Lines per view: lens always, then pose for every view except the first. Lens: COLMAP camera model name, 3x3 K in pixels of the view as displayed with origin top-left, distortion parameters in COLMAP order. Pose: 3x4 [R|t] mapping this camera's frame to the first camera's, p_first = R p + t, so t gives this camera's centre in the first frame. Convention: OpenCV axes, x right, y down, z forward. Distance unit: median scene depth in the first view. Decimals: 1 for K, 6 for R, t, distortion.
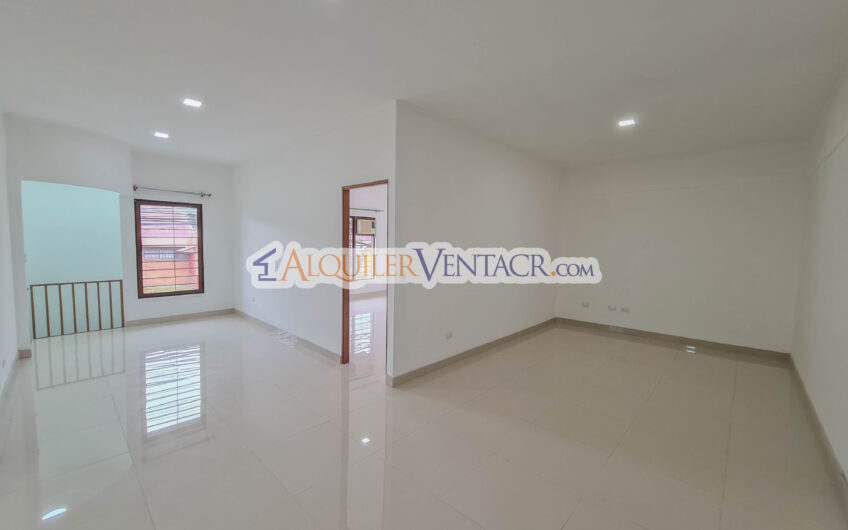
lens RADIAL K [[347.1, 0, 422.2], [0, 347.1, 265.5], [0, 0, 1]] dist [-0.007264, 0.007125]
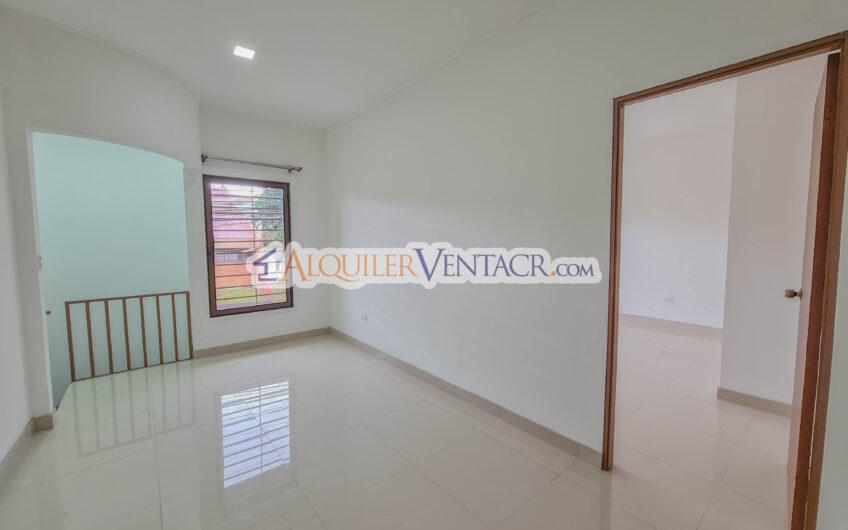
lens RADIAL K [[344.2, 0, 424.0], [0, 344.2, 265.0], [0, 0, 1]] dist [-0.002000, -0.000087]
pose [[0.991440, -0.014961, -0.129701, -0.303308], [0.015321, 0.999881, 0.001773, -0.005297], [0.129659, -0.003745, 0.991552, 0.371392]]
